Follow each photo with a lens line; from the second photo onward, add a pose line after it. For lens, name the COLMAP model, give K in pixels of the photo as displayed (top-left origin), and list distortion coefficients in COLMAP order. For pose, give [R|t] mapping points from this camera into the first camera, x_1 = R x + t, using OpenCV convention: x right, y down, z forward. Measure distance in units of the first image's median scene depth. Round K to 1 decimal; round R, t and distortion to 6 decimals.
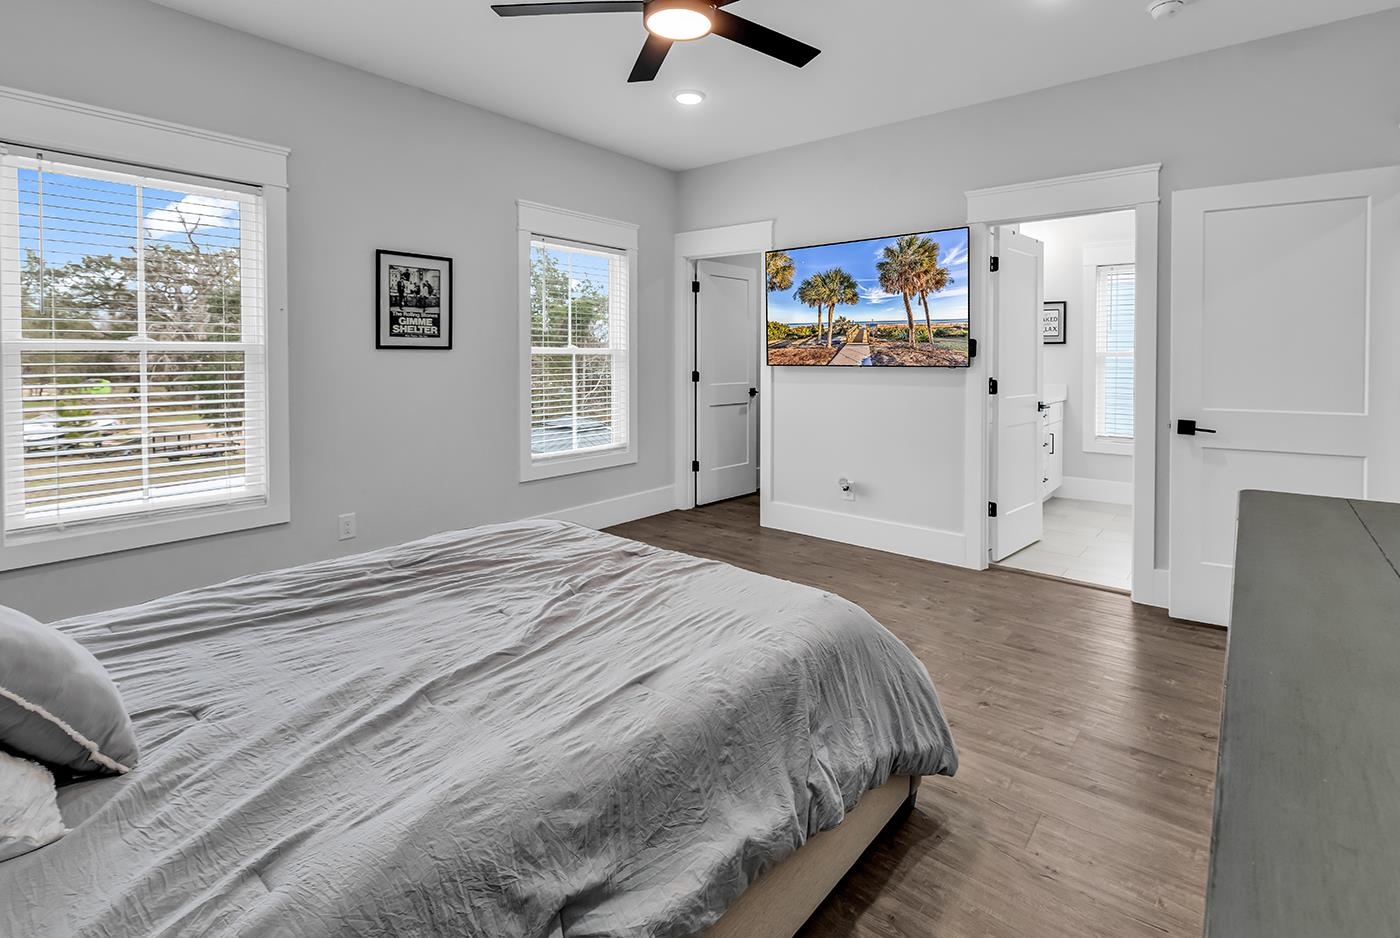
lens RADIAL K [[641.9, 0, 711.1], [0, 641.9, 382.1], [0, 0, 1]] dist [0.013538, 0.000389]
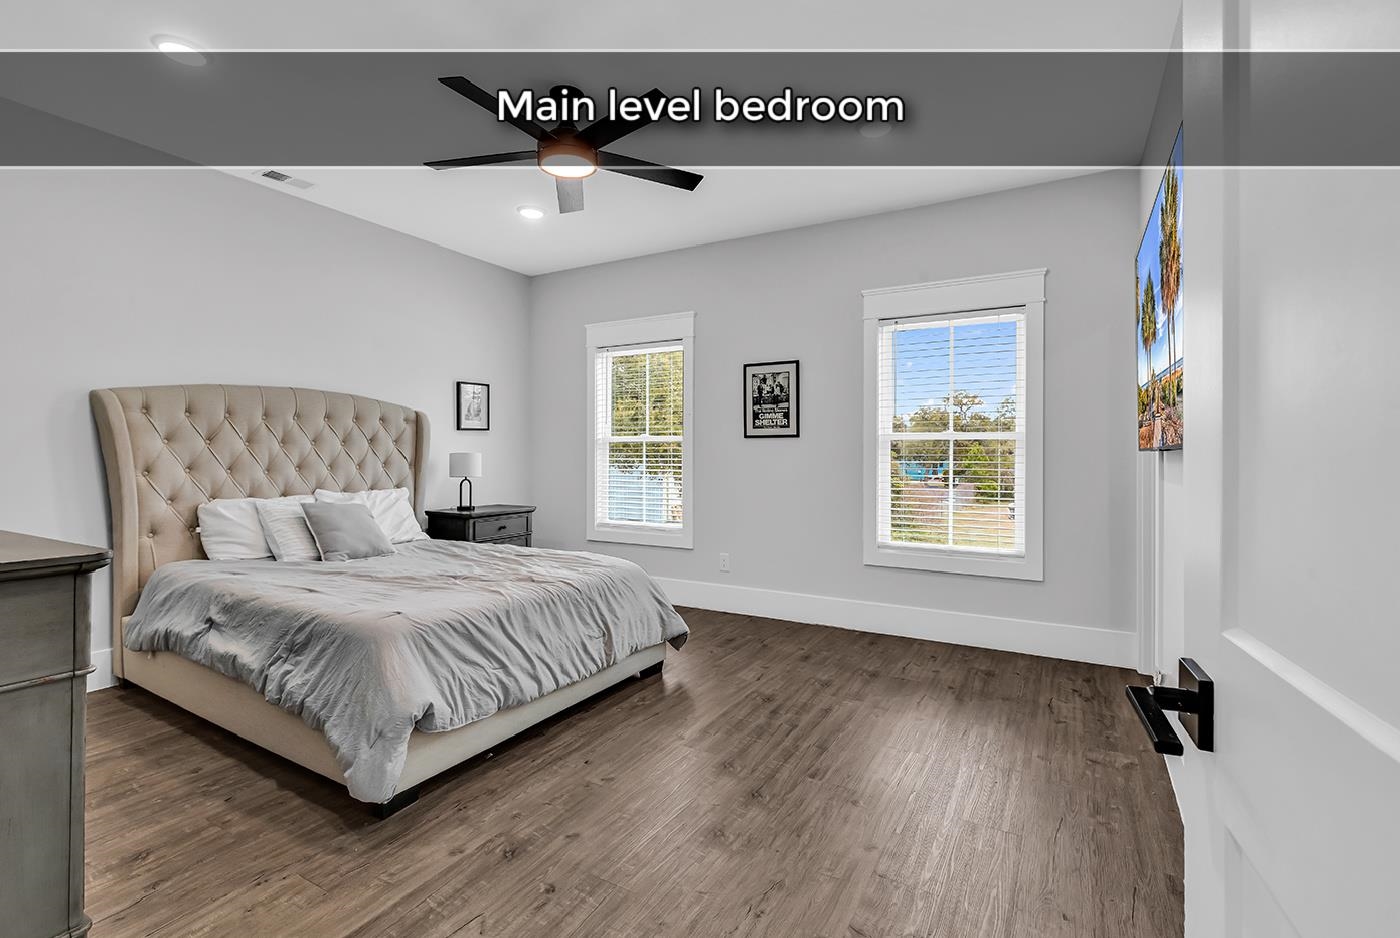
lens RADIAL K [[641.9, 0, 704.1], [0, 641.9, 459.2], [0, 0, 1]] dist [0.013538, 0.000389]
pose [[0.182885, 0.000971, -0.983134, 0.727901], [-0.046346, 0.998896, -0.007635, 0.006350], [0.982041, 0.046961, 0.182728, 0.629128]]
